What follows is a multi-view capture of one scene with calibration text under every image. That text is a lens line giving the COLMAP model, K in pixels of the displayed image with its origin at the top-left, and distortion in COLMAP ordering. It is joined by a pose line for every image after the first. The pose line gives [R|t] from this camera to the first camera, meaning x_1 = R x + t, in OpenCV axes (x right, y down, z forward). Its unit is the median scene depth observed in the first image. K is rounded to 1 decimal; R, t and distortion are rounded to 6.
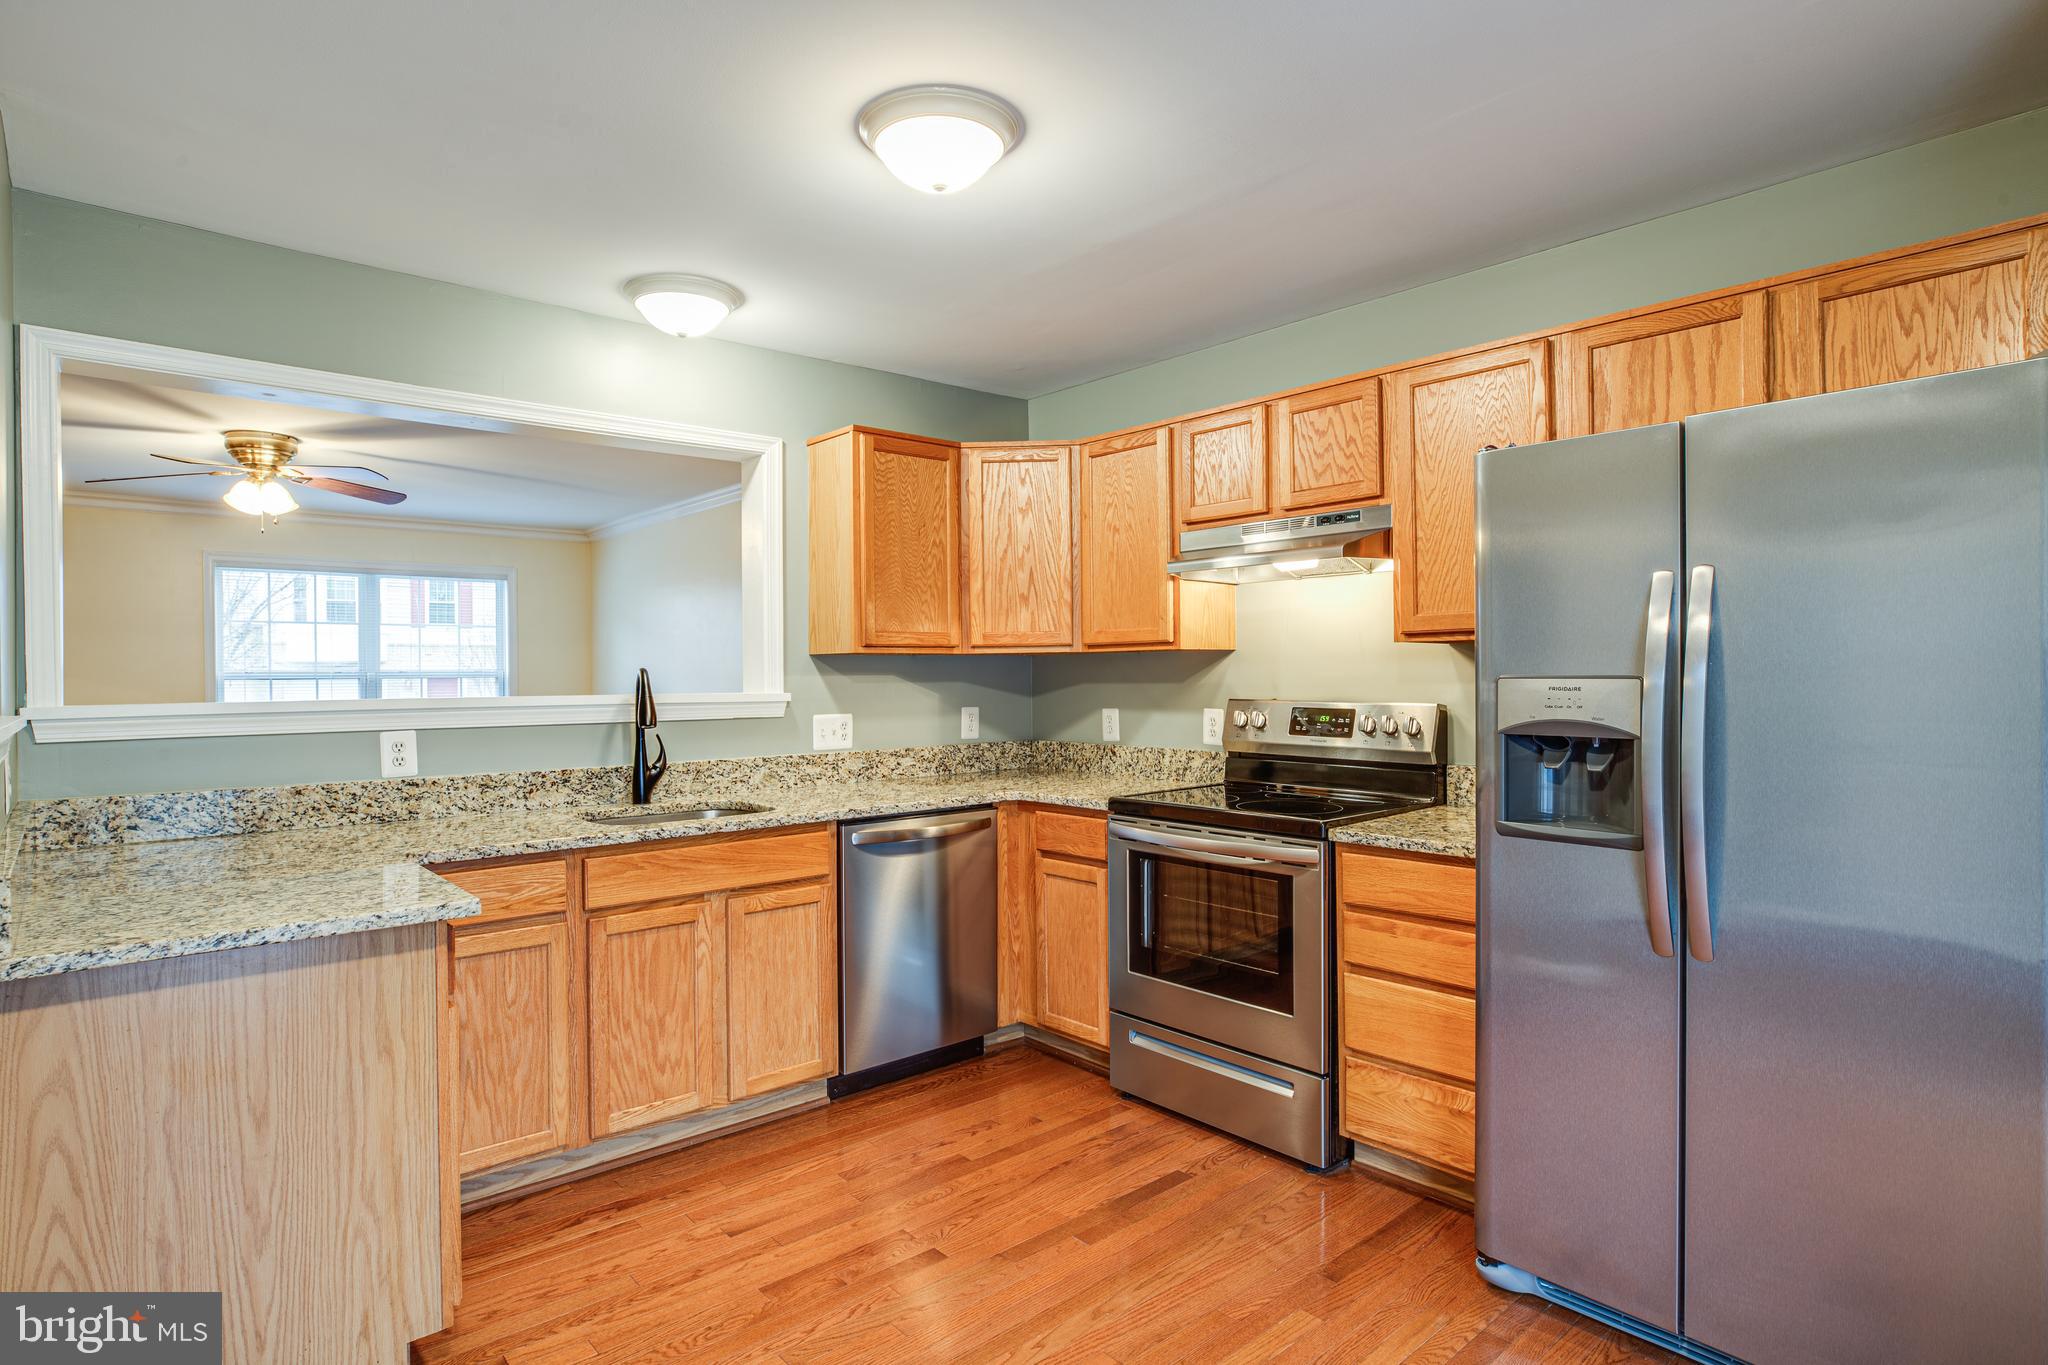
lens RADIAL K [[1097.7, 0, 1032.0], [0, 1097.7, 676.9], [0, 0, 1]] dist [-0.033435, 0.016782]
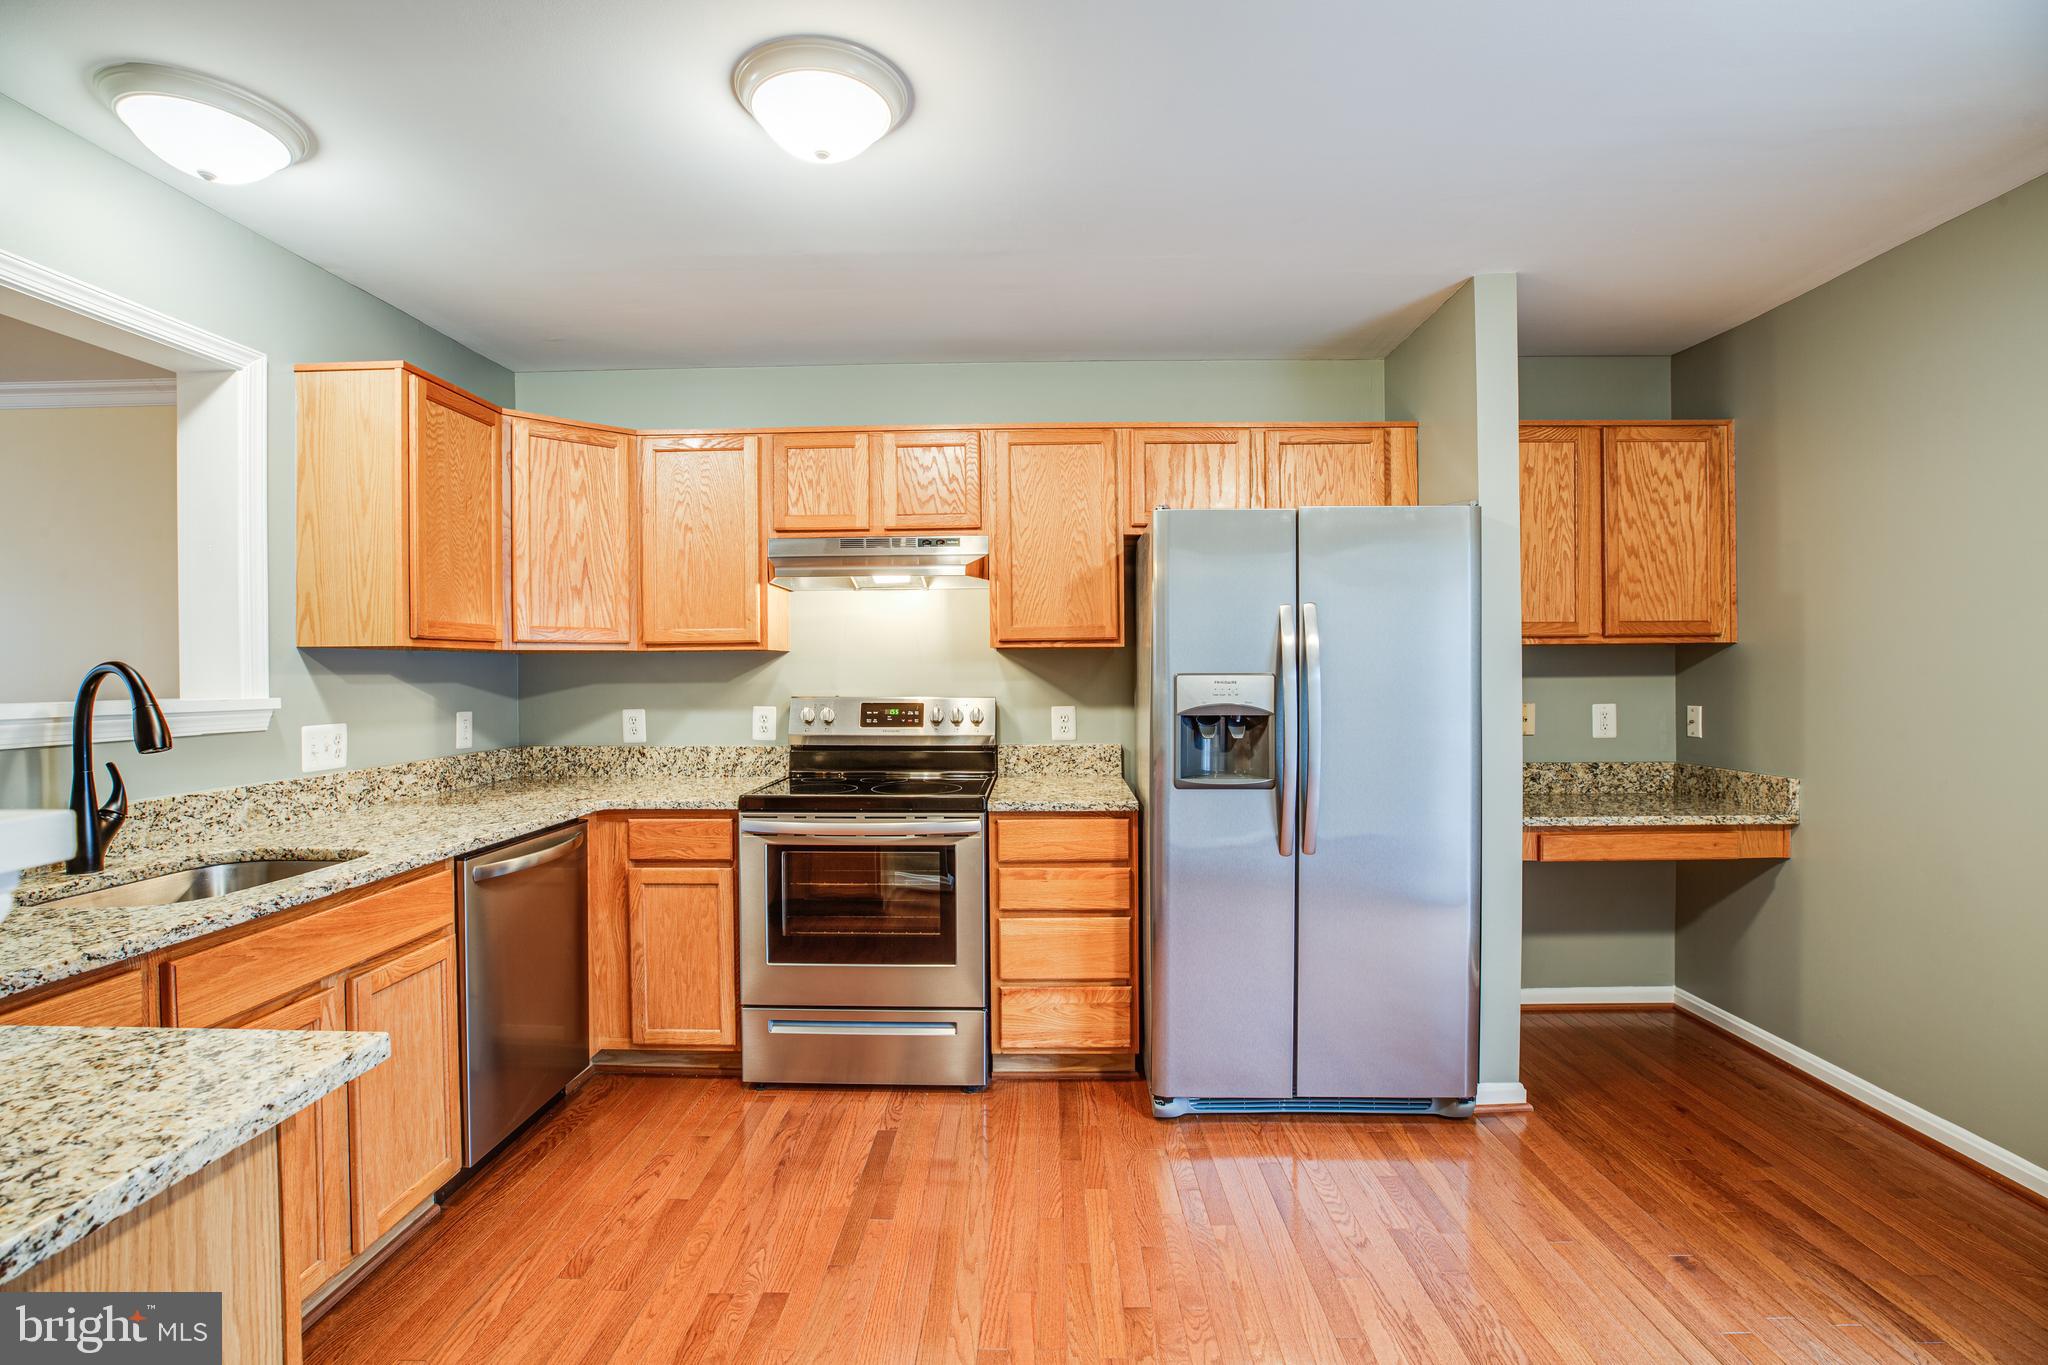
lens RADIAL K [[938.6, 0, 1033.8], [0, 938.6, 676.8], [0, 0, 1]] dist [-0.045089, 0.013089]
pose [[0.672143, -0.000364, 0.740421, -0.390904], [0.002715, 0.999994, -0.001972, 0.003477], [-0.740416, 0.003336, 0.672141, 0.232102]]
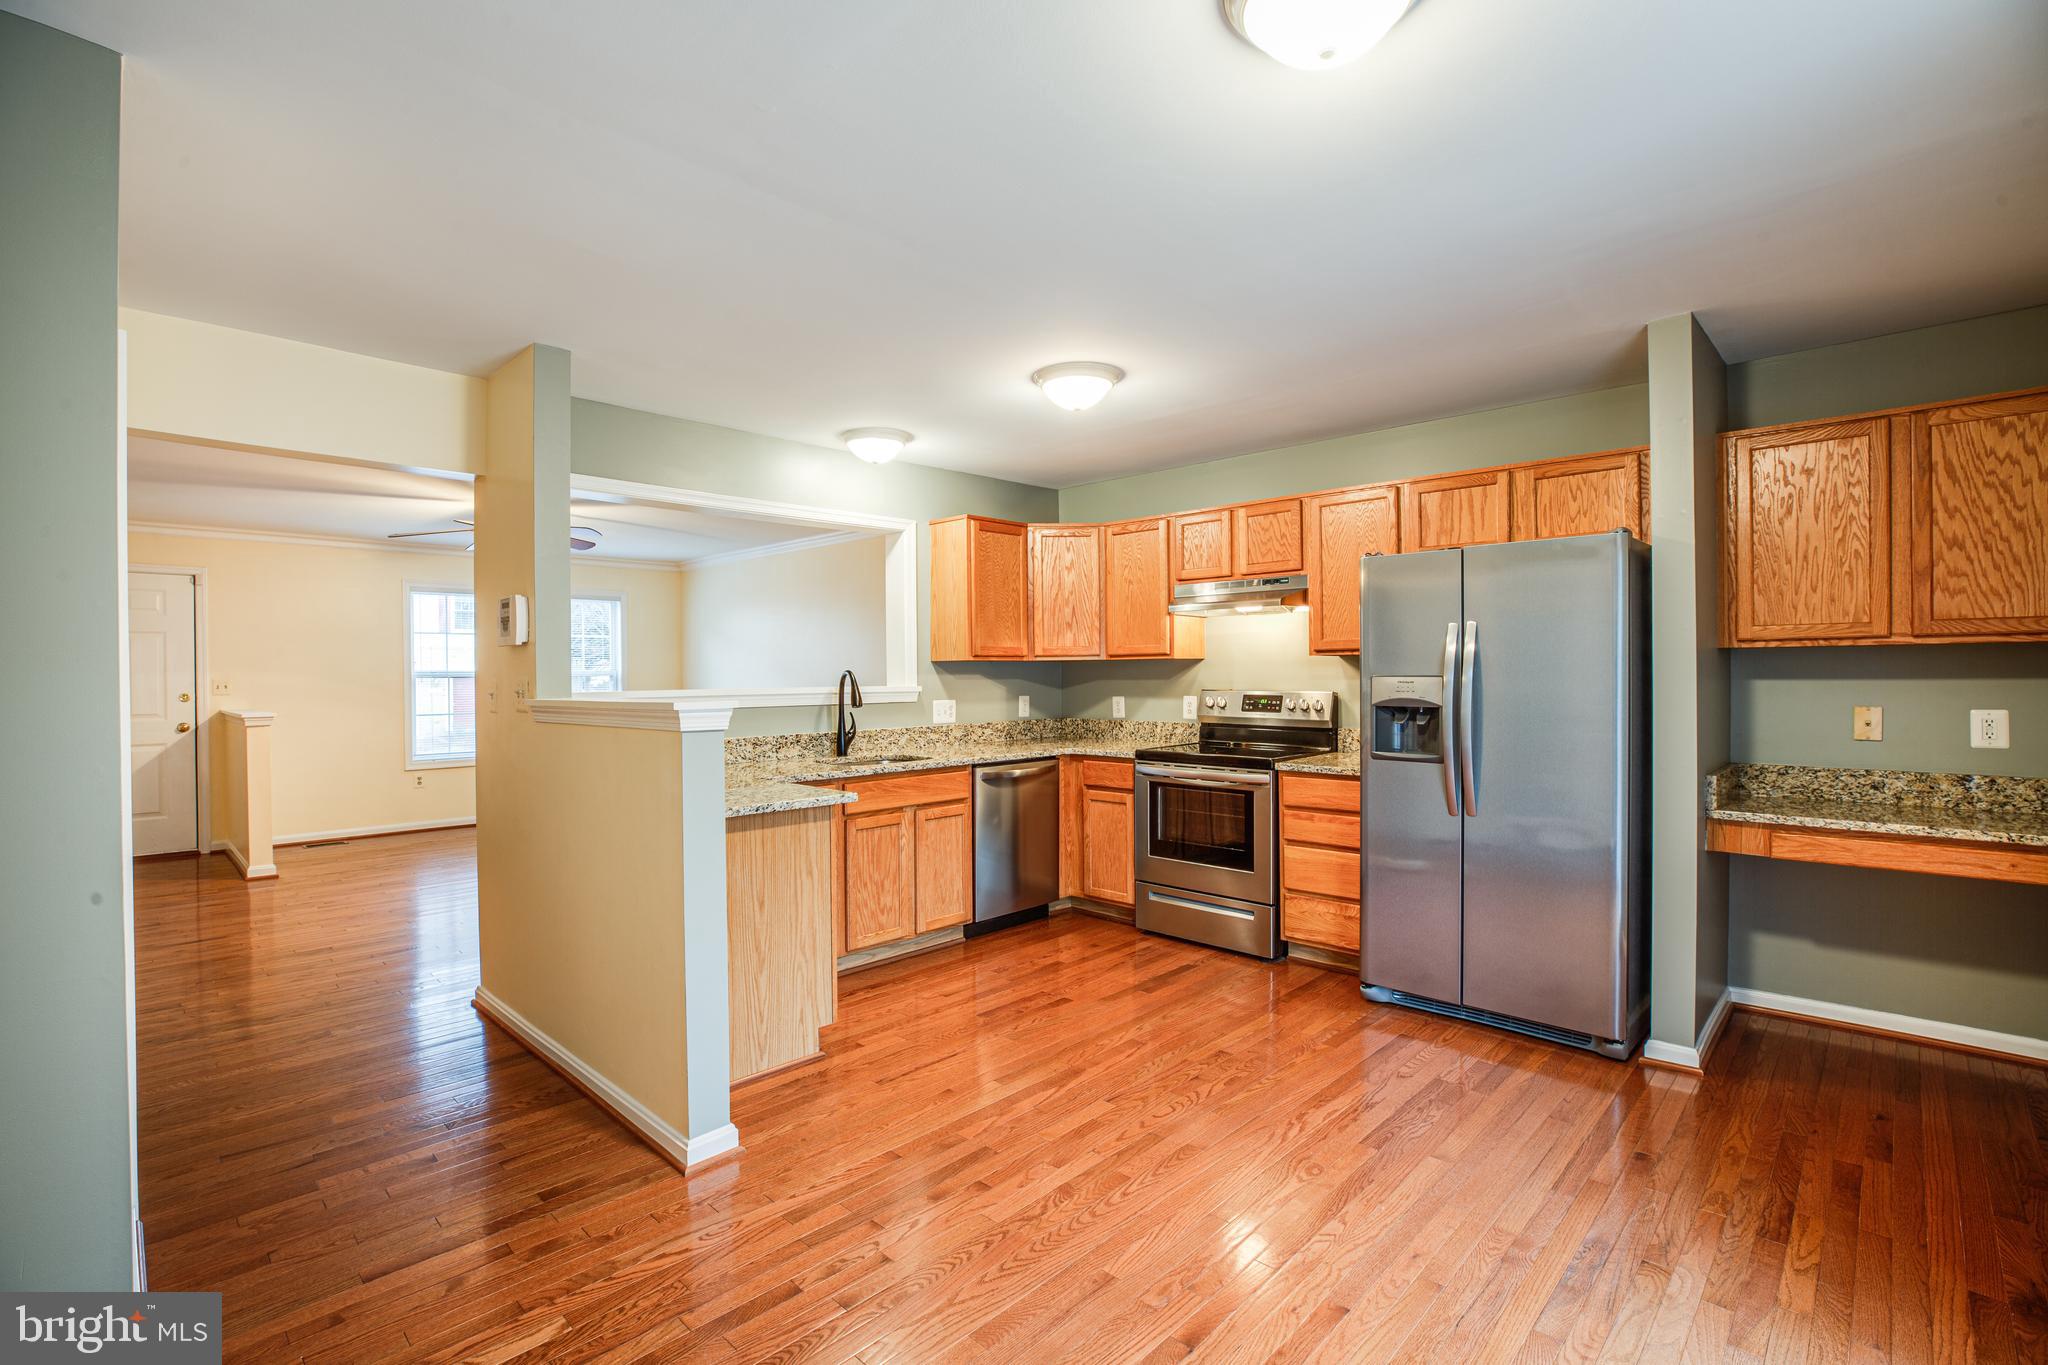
lens RADIAL K [[967.0, 0, 1031.6], [0, 967.0, 678.1], [0, 0, 1]] dist [-0.043484, 0.011015]
pose [[0.996428, -0.000112, 0.084441, -0.209604], [-0.000136, 0.999996, 0.002933, -0.000814], [-0.084441, -0.002934, 0.996424, -0.424990]]
